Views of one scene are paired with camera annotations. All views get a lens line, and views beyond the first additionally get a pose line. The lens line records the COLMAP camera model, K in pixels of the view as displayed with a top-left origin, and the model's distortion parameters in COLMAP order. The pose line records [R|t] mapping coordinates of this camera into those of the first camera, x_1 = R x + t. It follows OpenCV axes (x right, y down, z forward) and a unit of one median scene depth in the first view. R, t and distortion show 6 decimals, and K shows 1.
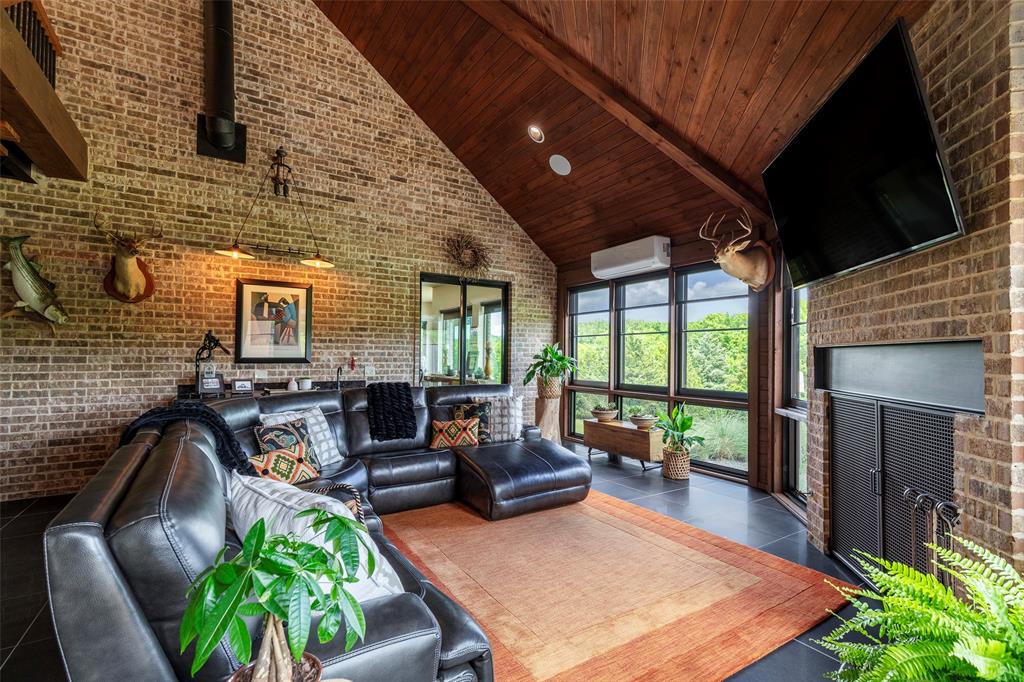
lens RADIAL K [[467.2, 0, 514.3], [0, 467.2, 355.5], [0, 0, 1]] dist [0.000237, 0.000804]
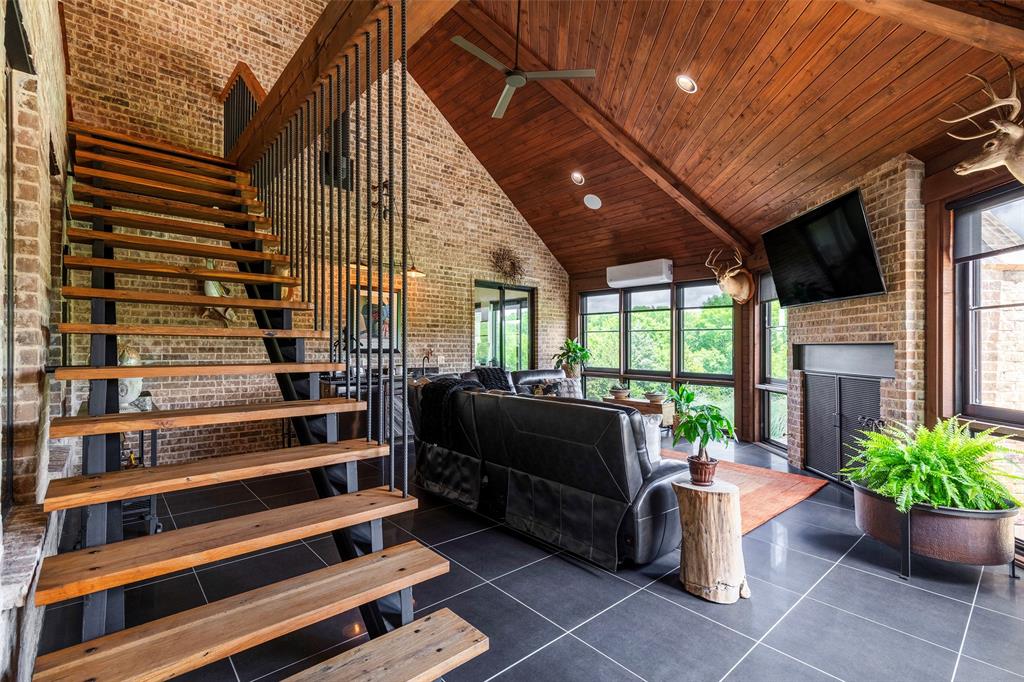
lens RADIAL K [[467.2, 0, 512.0], [0, 467.2, 344.0], [0, 0, 1]] dist [0.000237, 0.000804]
pose [[0.989613, 0.004531, 0.143684, -0.339527], [-0.004187, 0.999988, -0.002698, -0.005854], [-0.143695, 0.002068, 0.989620, -0.283583]]
